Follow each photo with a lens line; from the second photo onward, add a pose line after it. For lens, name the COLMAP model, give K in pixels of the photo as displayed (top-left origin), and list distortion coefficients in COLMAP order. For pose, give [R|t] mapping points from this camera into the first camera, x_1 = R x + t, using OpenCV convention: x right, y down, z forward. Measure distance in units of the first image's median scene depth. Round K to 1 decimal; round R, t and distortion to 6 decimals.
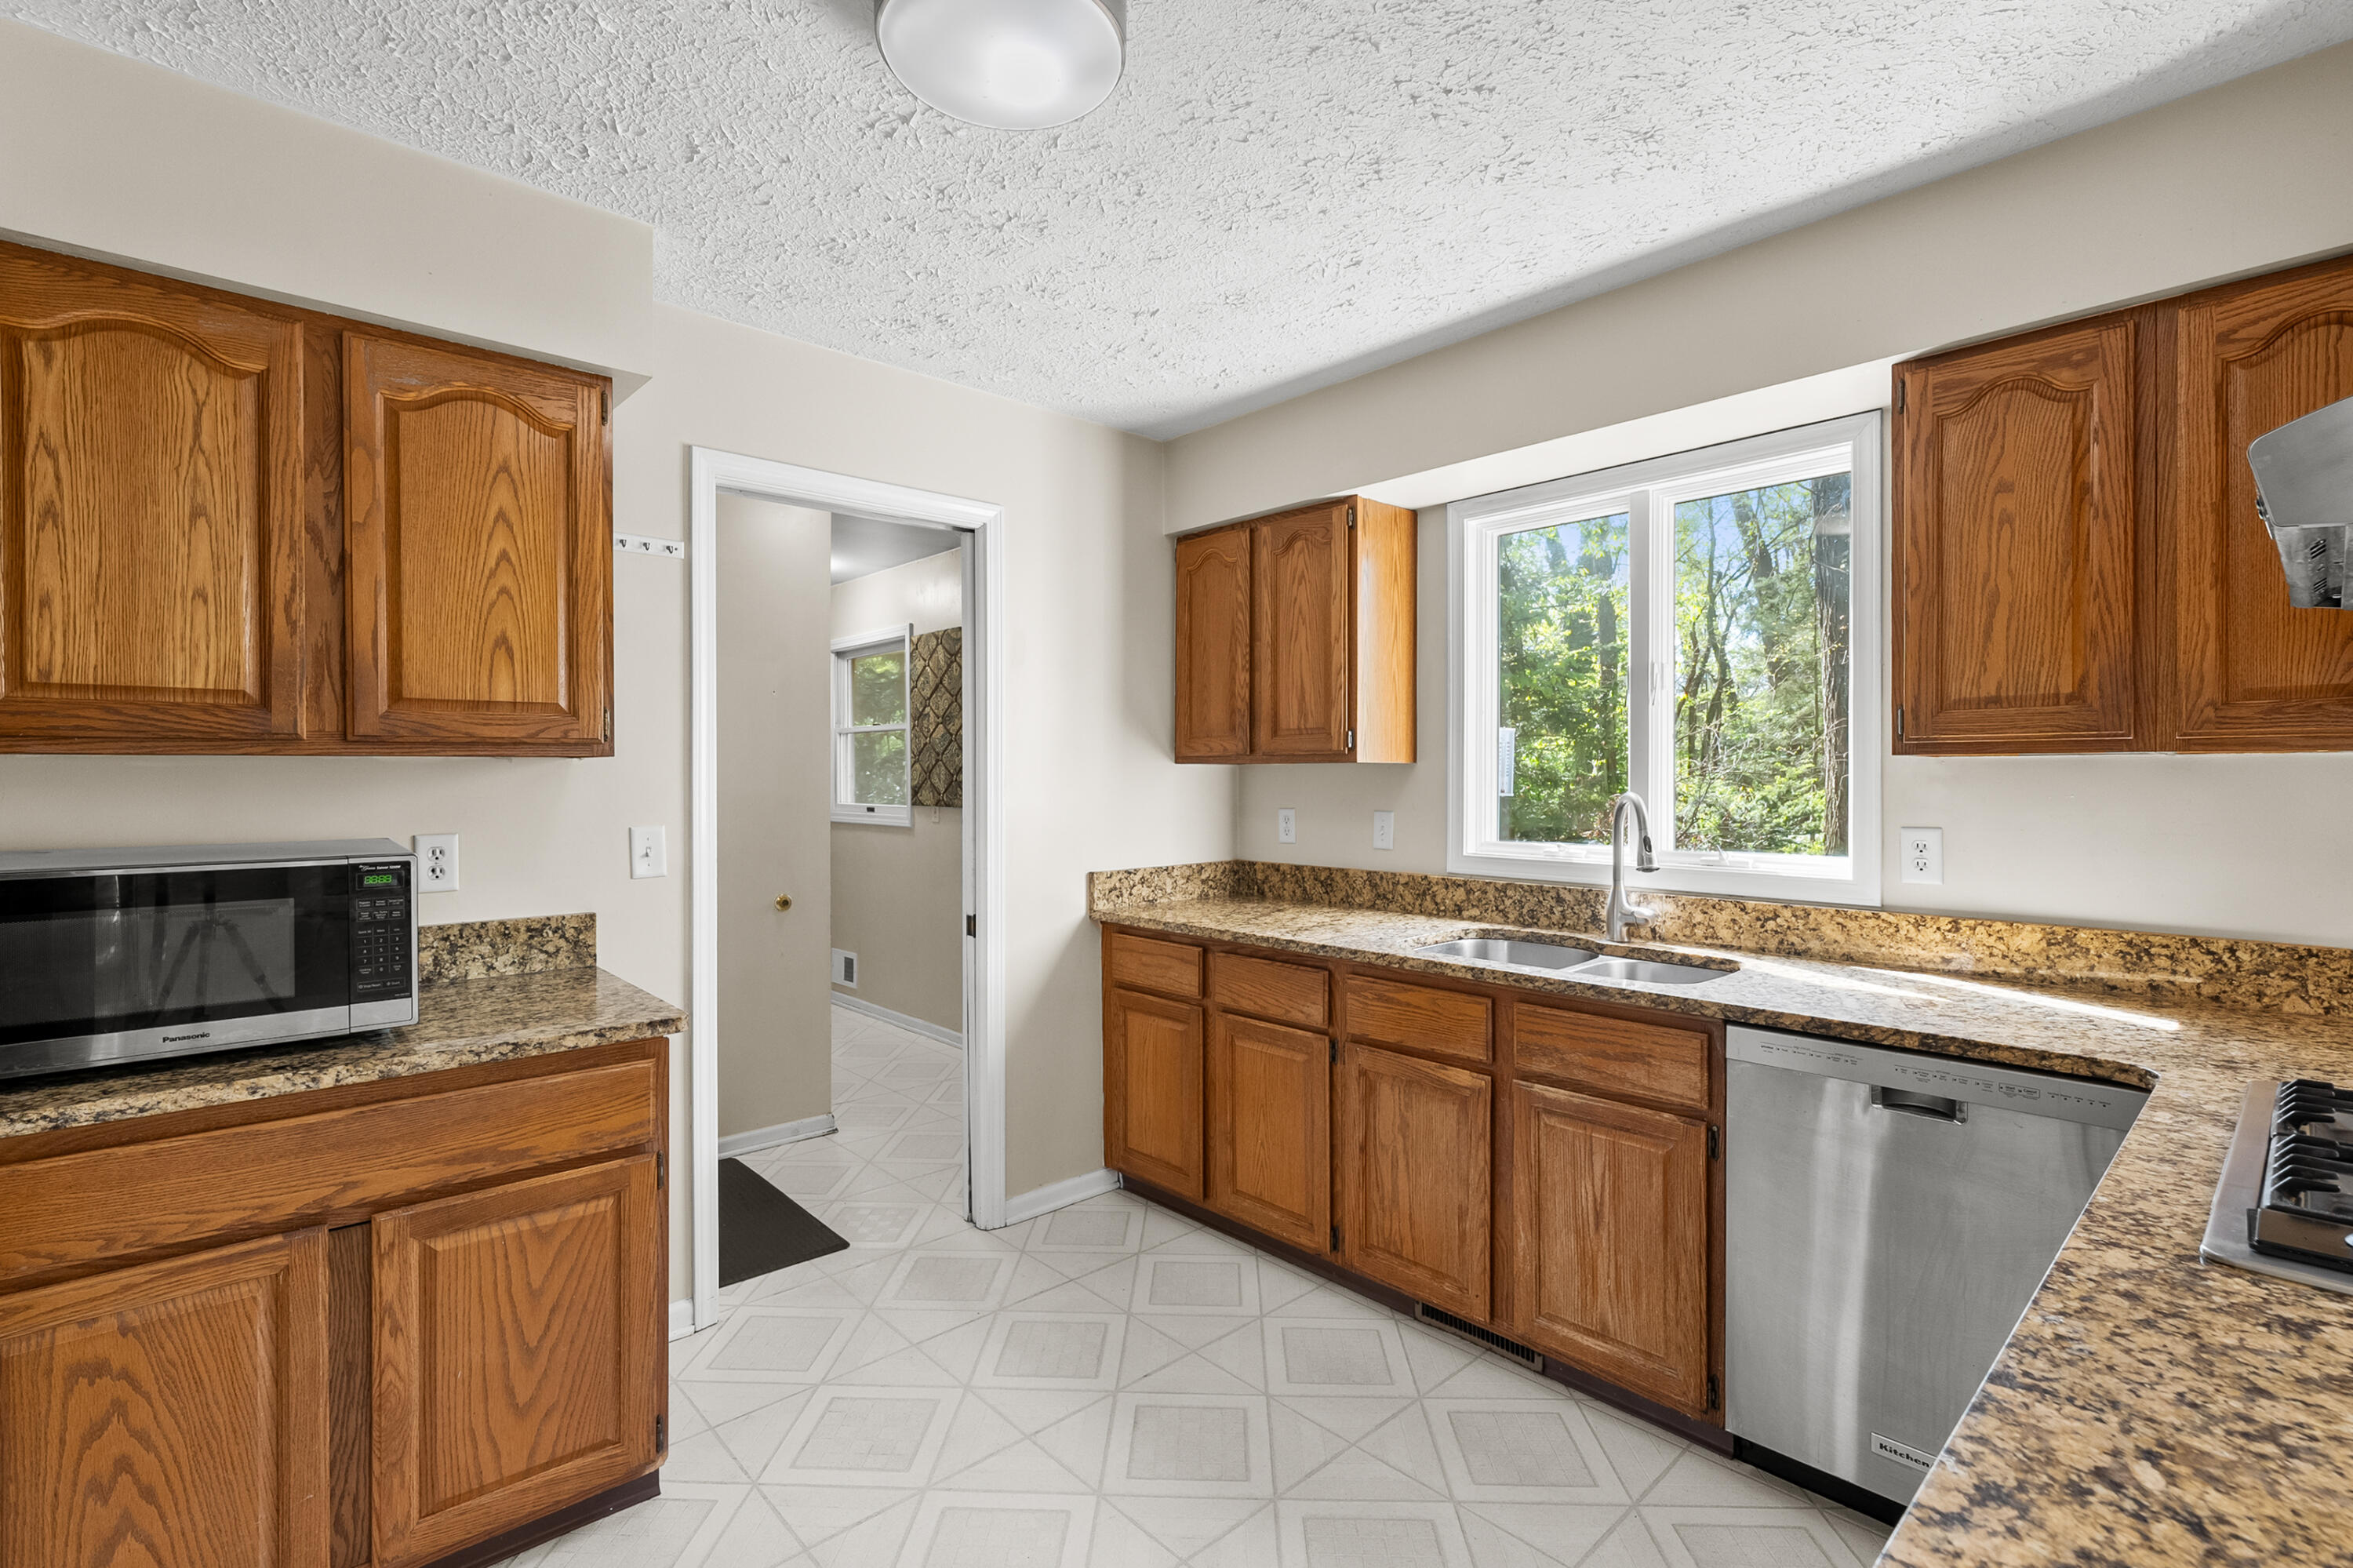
lens RADIAL K [[1069.9, 0, 1180.0], [0, 1069.9, 784.7], [0, 0, 1]] dist [-0.009505, 0.004091]
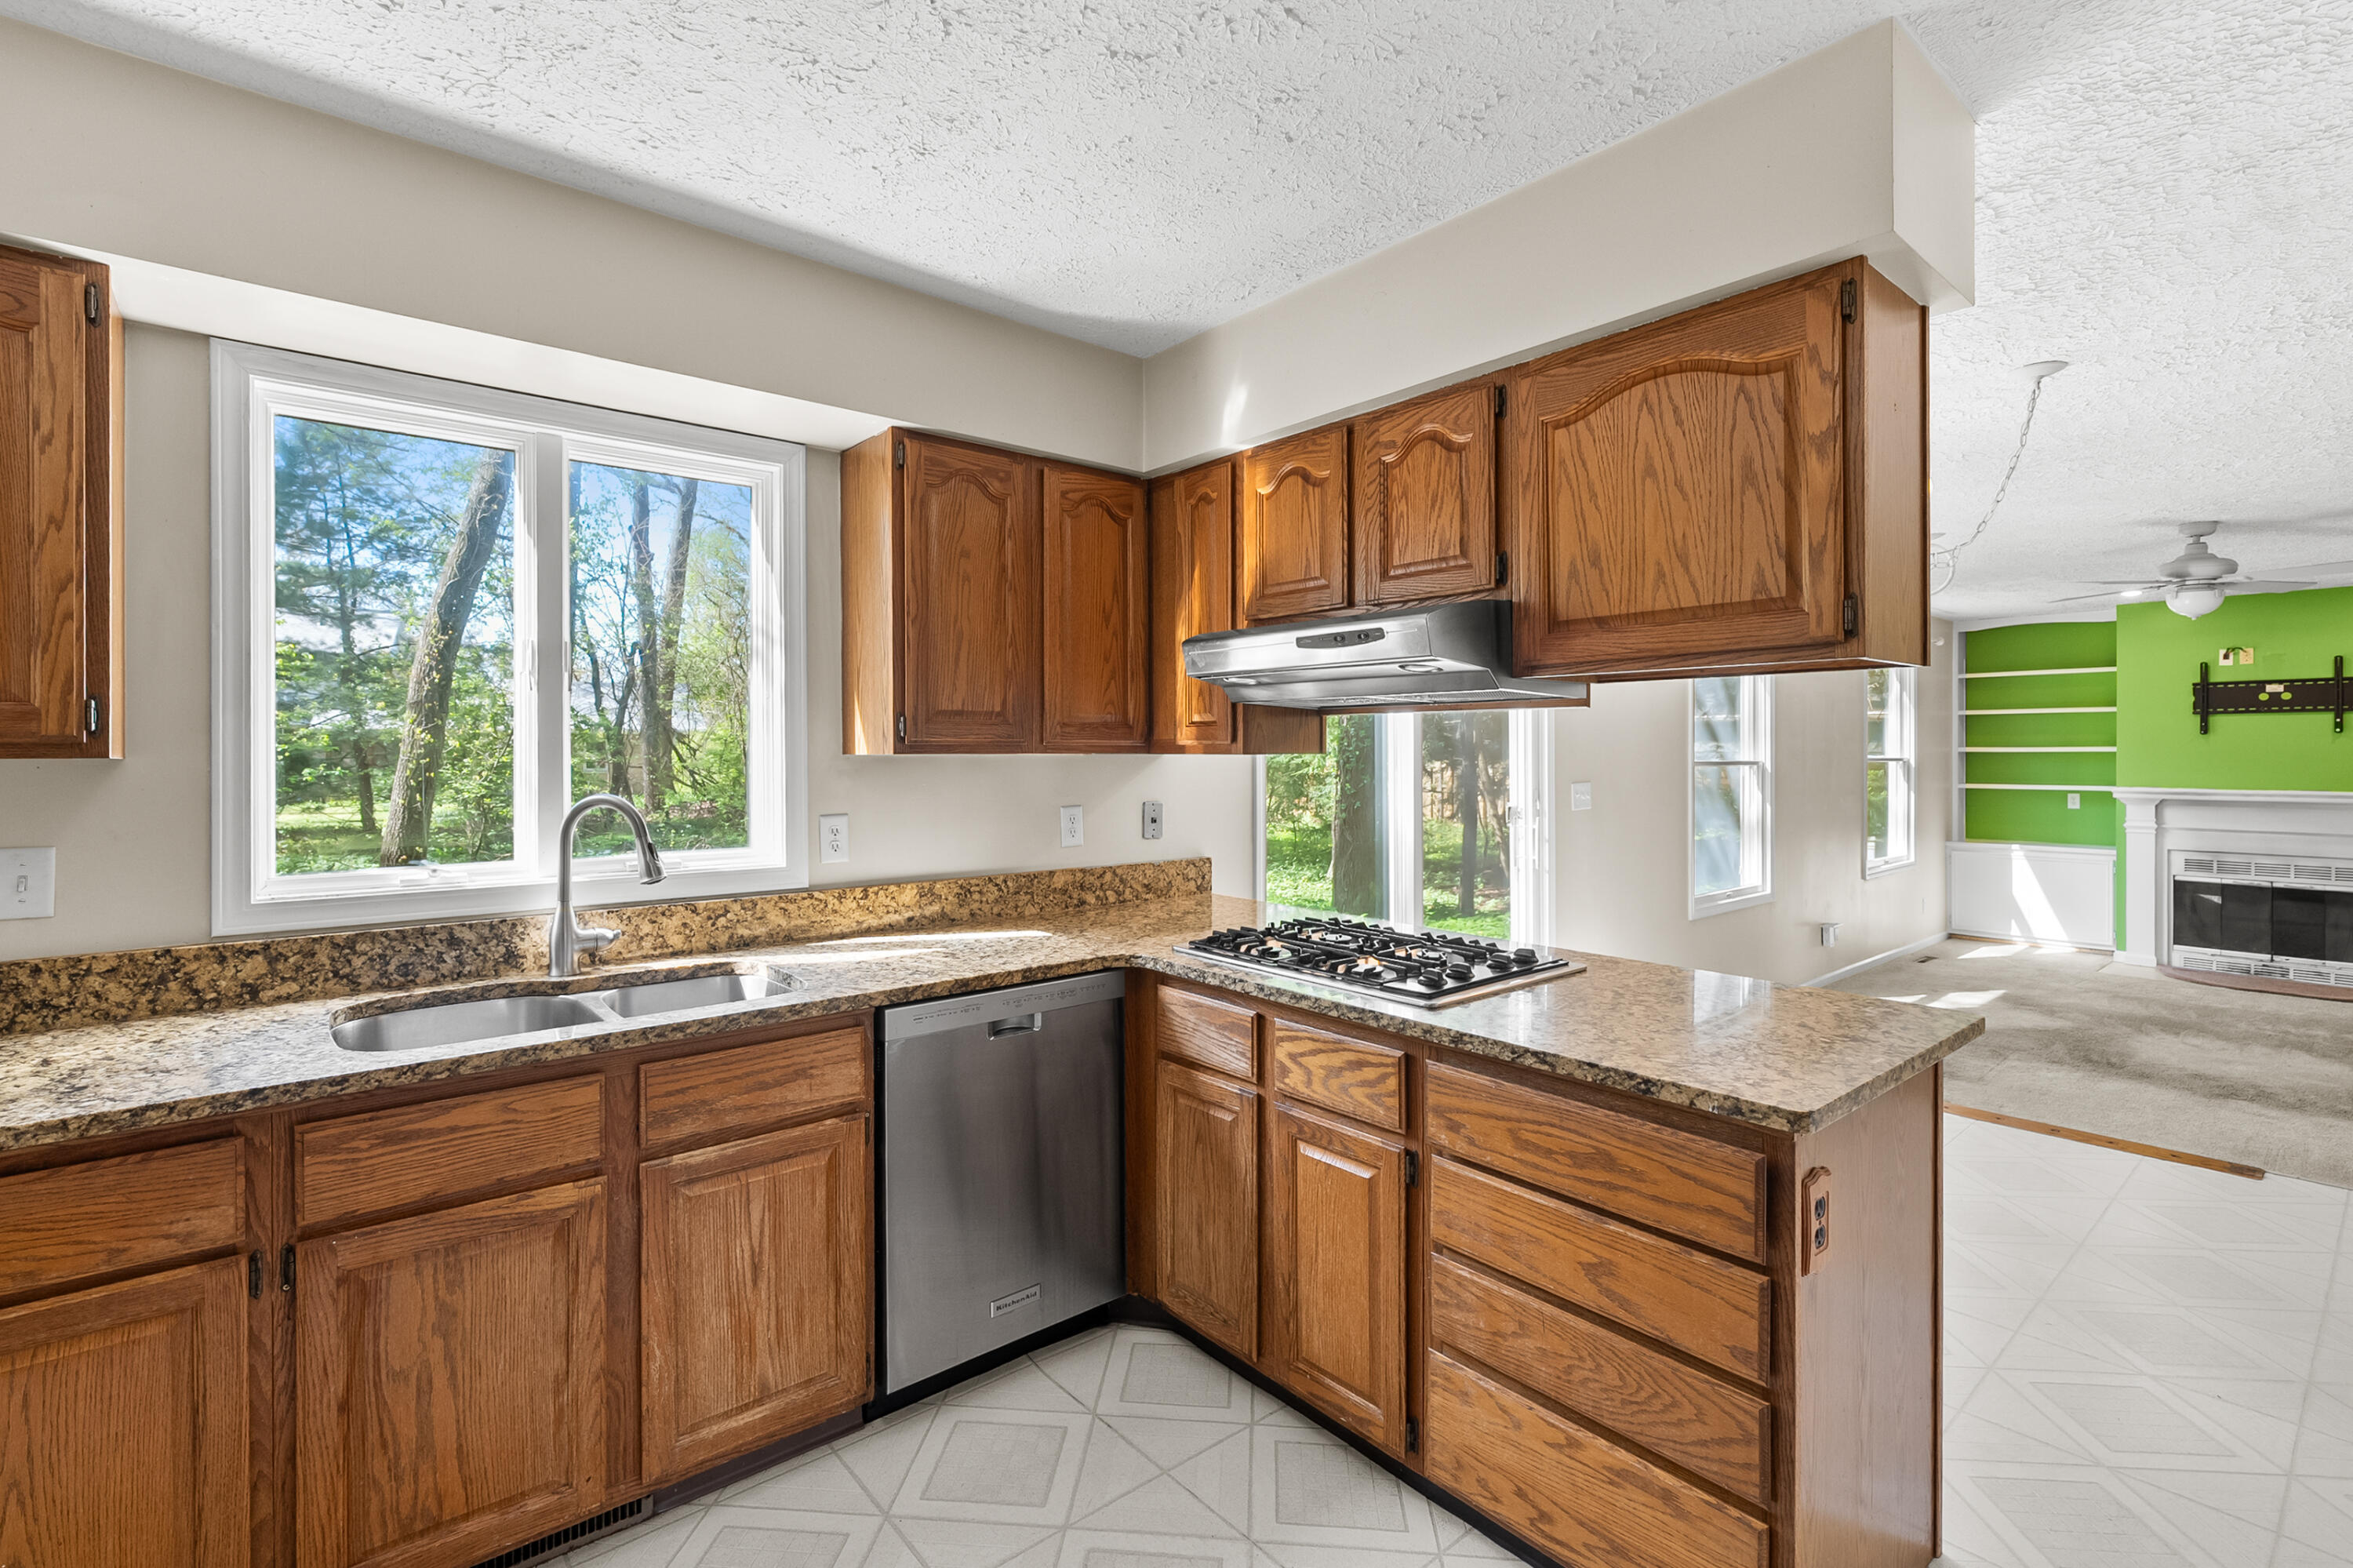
lens RADIAL K [[1069.9, 0, 1173.9], [0, 1069.9, 756.4], [0, 0, 1]] dist [-0.009505, 0.004091]
pose [[0.045859, -0.002250, 0.998945, -0.510703], [0.013361, 0.999909, 0.001638, -0.022981], [-0.998859, 0.013272, 0.045885, 0.637328]]
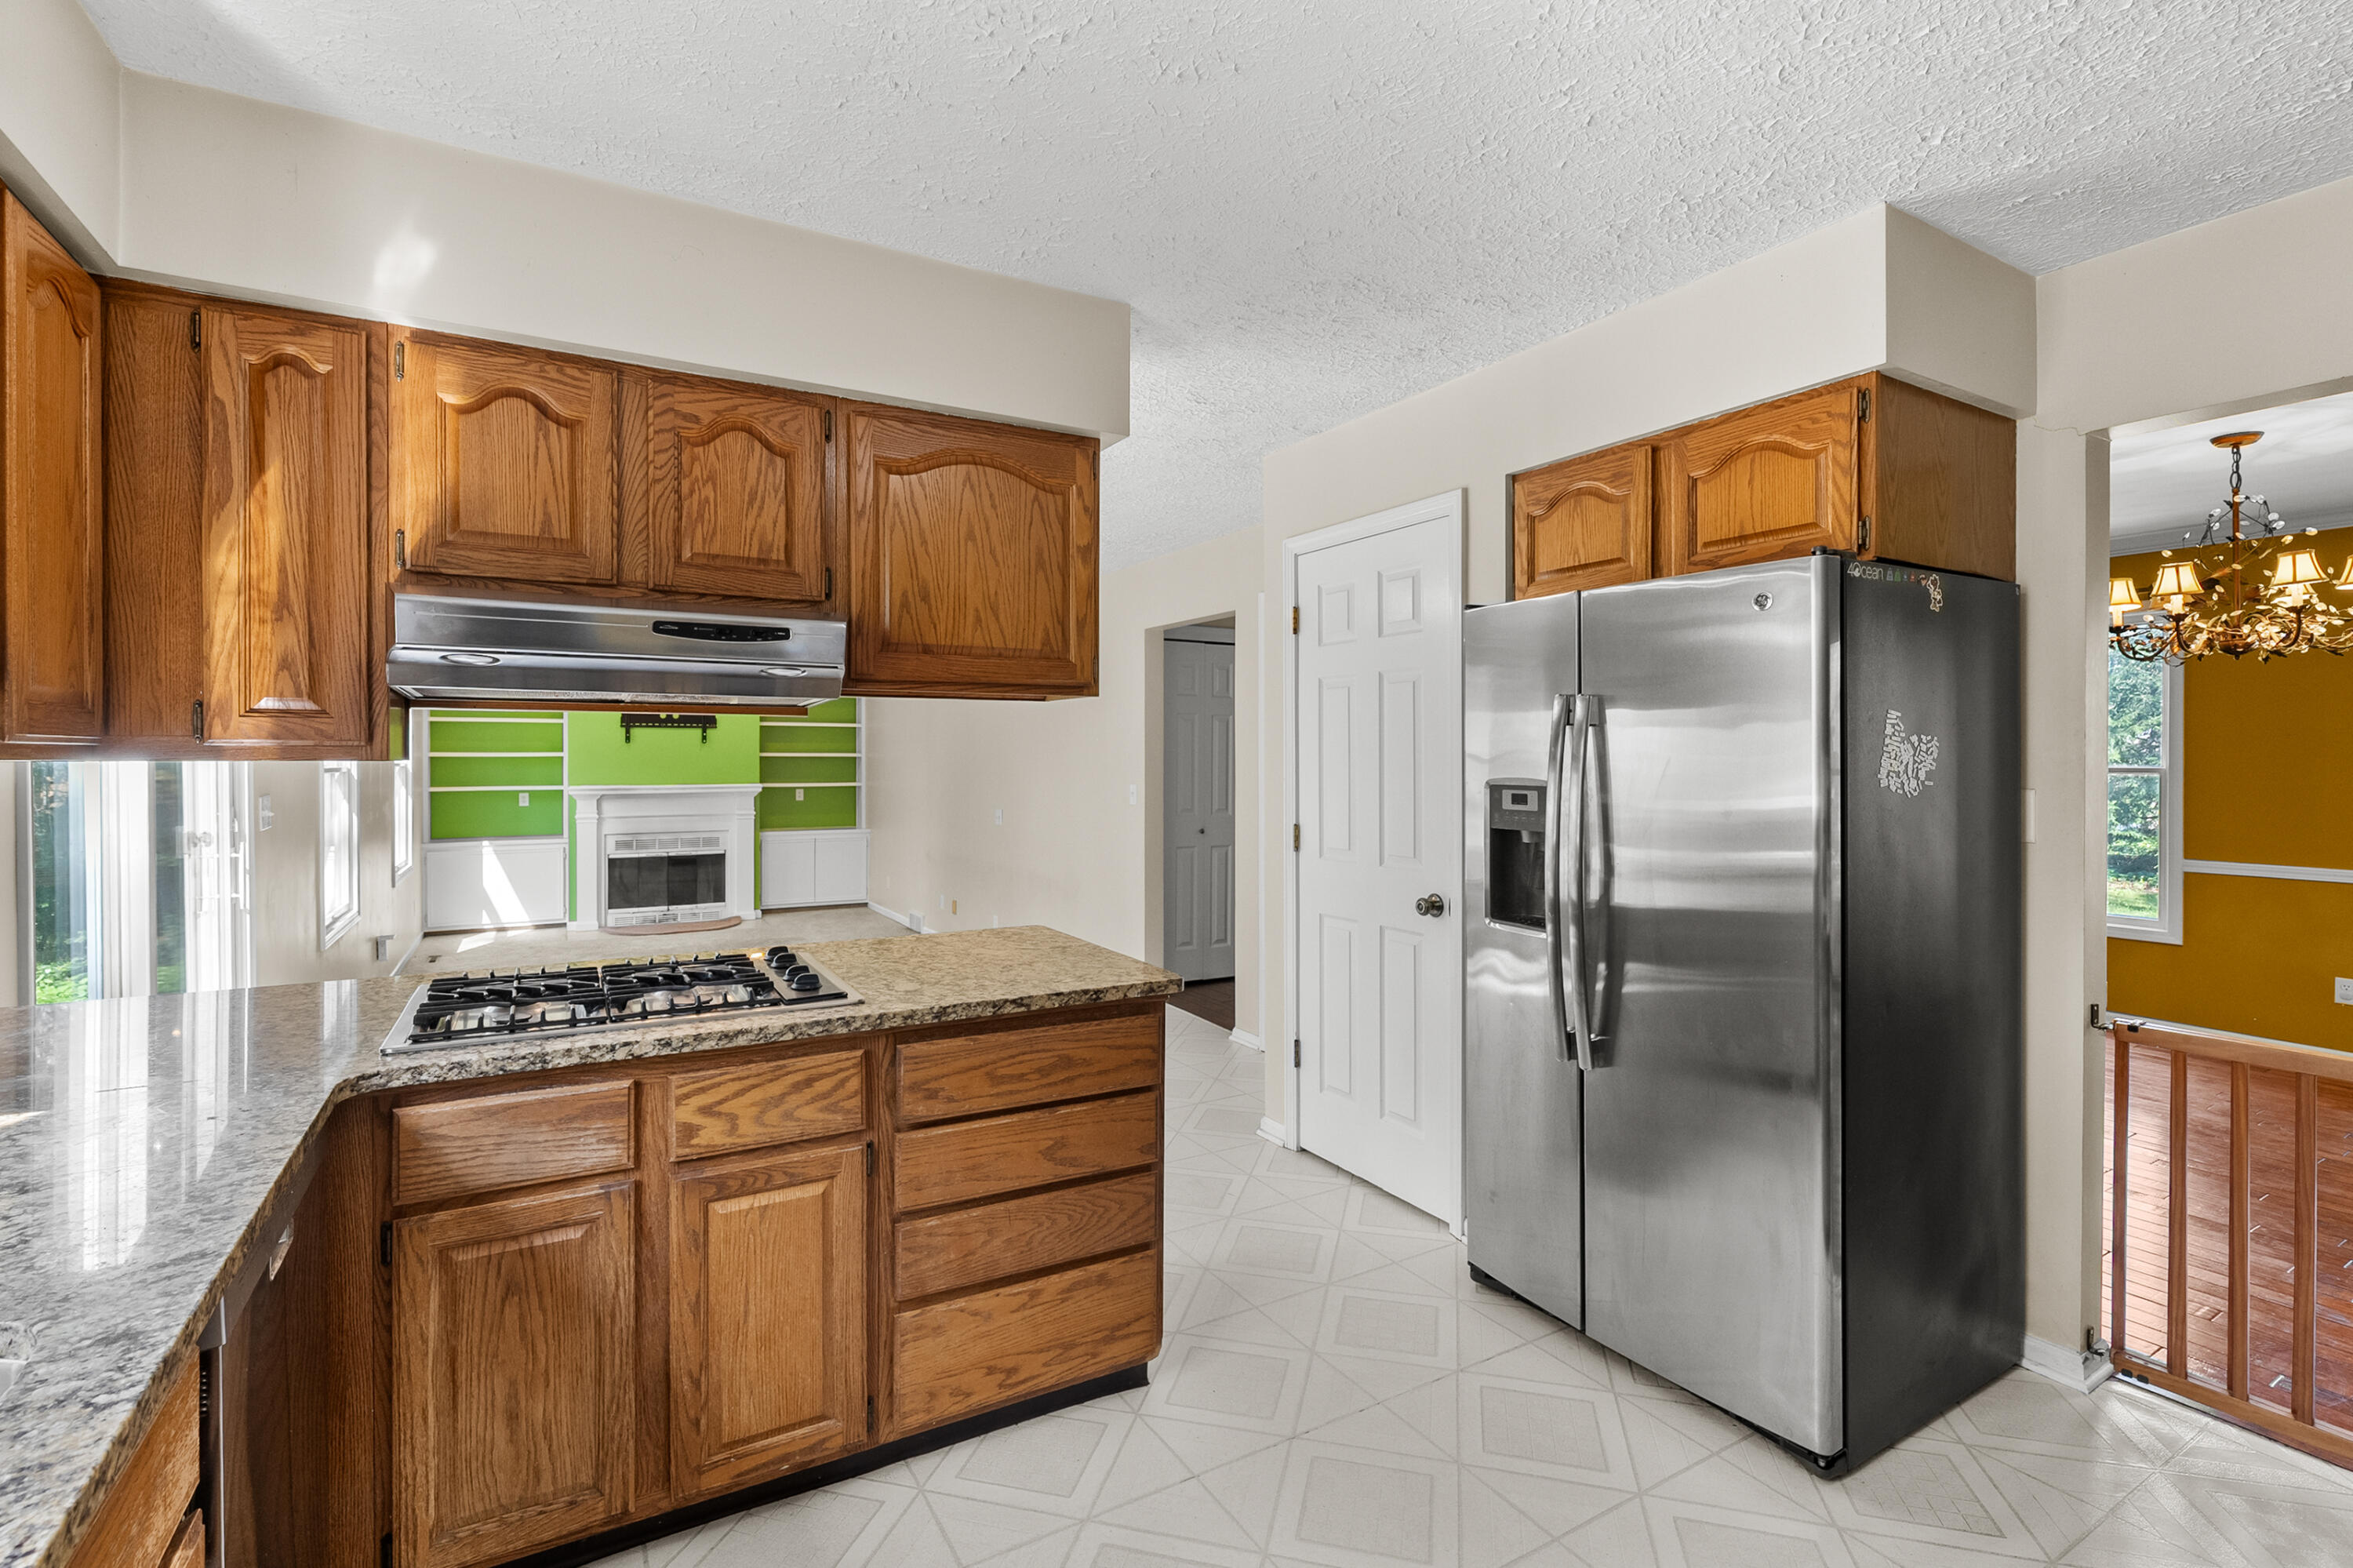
lens RADIAL K [[1069.9, 0, 1175.5], [0, 1069.9, 765.3], [0, 0, 1]] dist [-0.009505, 0.004091]
pose [[-0.977158, -0.001650, 0.212510, -0.049481], [0.002775, 0.999786, 0.020522, -0.034529], [-0.212498, 0.020643, -0.976943, 1.351470]]
